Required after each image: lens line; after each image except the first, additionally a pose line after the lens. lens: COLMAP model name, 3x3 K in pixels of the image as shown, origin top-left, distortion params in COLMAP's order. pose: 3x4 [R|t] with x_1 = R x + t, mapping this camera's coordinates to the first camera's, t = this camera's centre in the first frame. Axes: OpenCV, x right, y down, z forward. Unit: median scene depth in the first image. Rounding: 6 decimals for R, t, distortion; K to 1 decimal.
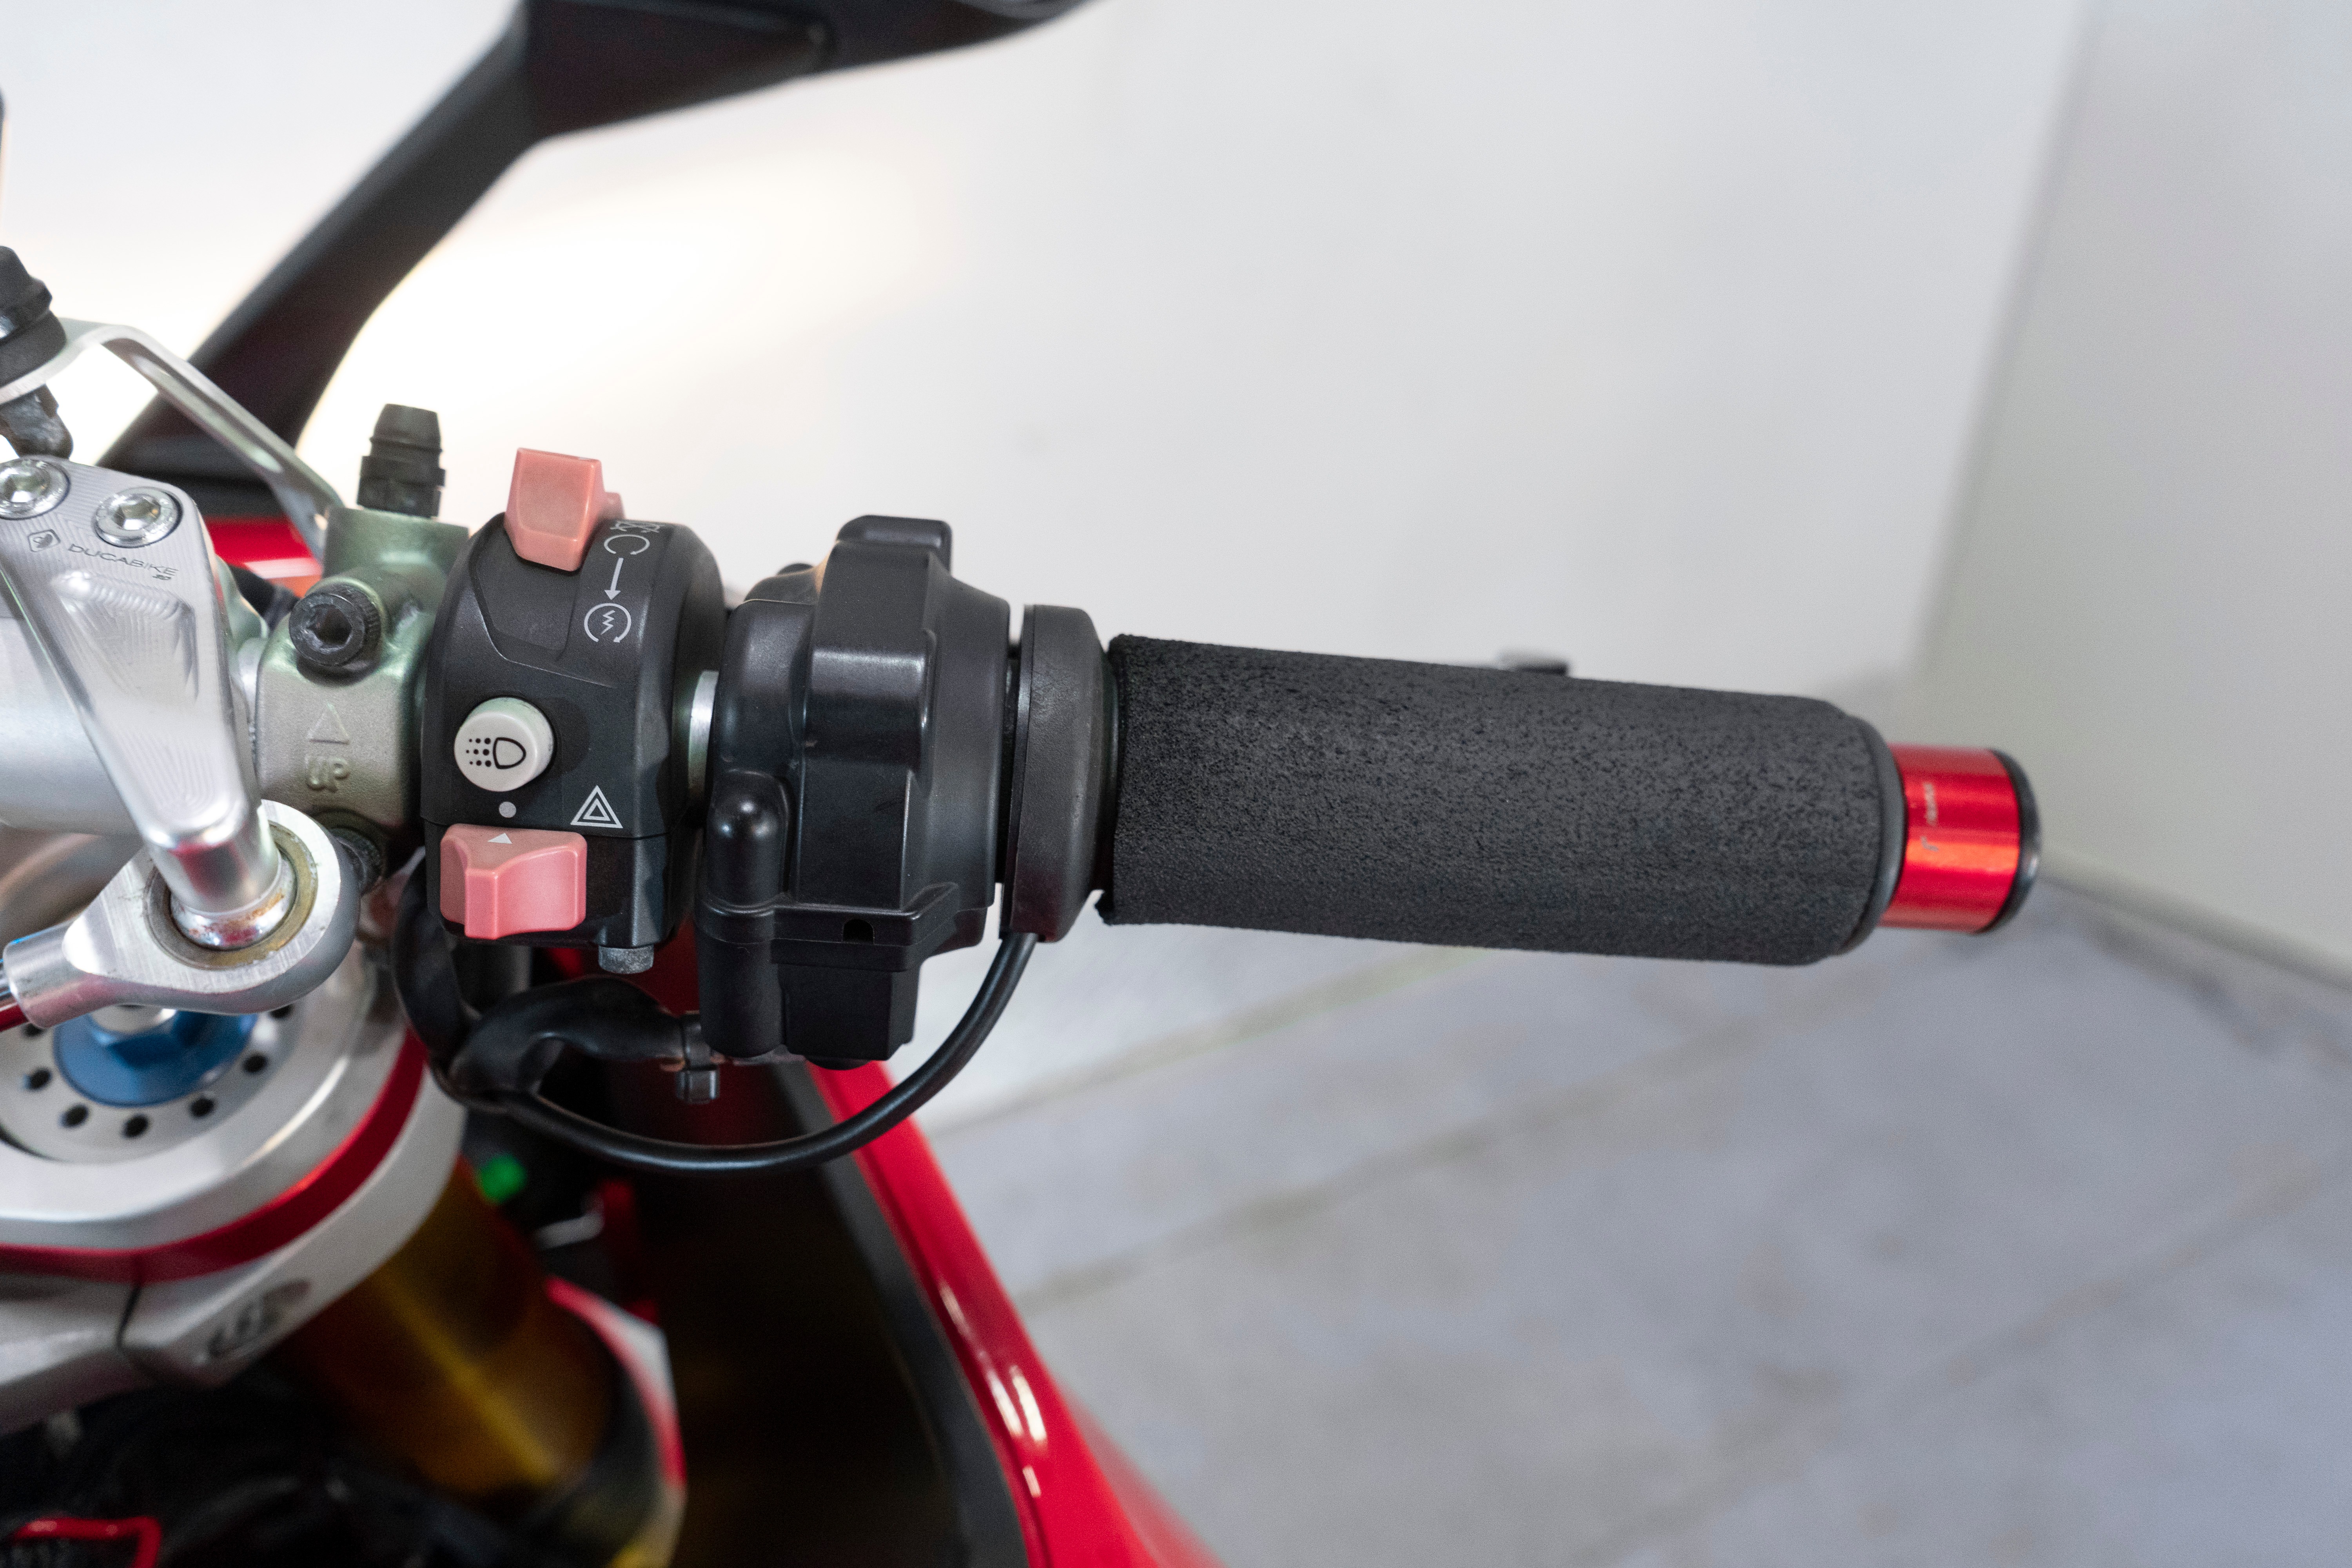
lens RADIAL K [[1819.0, 0, 1176.0], [0, 1819.0, 784.0], [0, 0, 1]] dist [-0.003176, 0.000371]
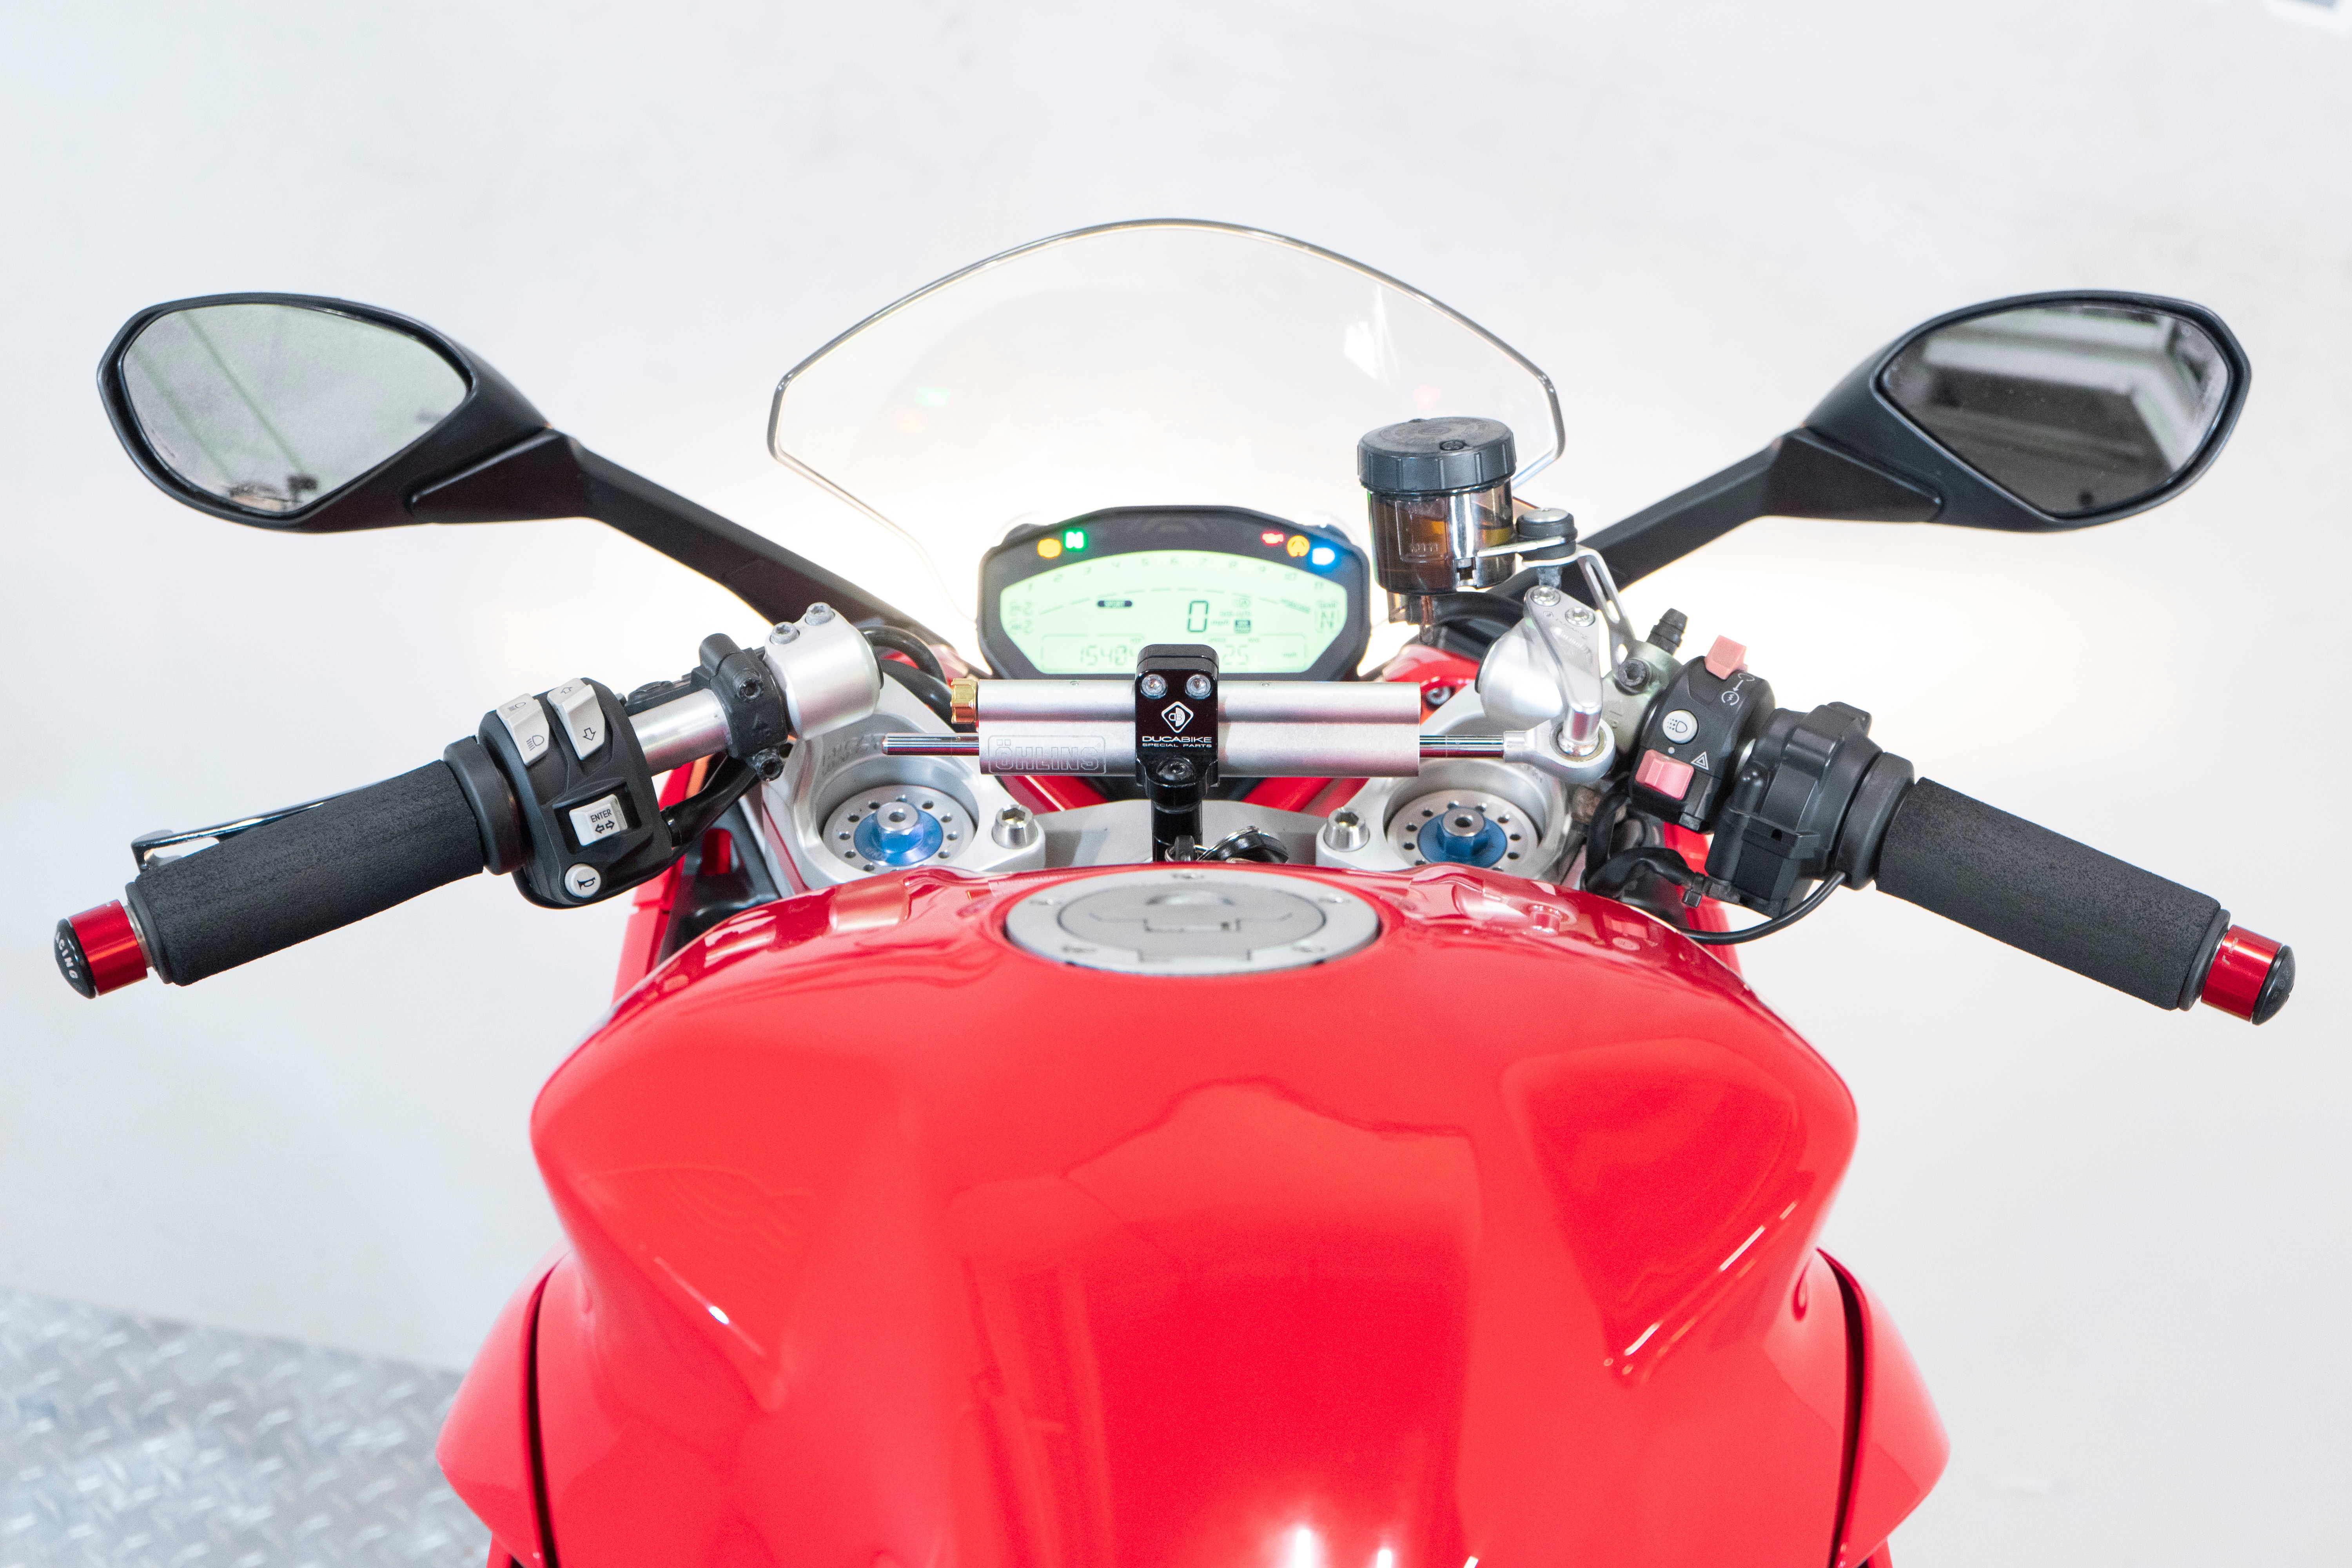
lens RADIAL K [[4239.2, 0, 1176.0], [0, 4239.2, 784.0], [0, 0, 1]] dist [-0.023400, -0.065991]
pose [[0.876466, 0.280319, -0.391444, 1.361389], [-0.378052, 0.904141, -0.199012, 1.479845], [0.298134, 0.322414, 0.898424, -4.513964]]
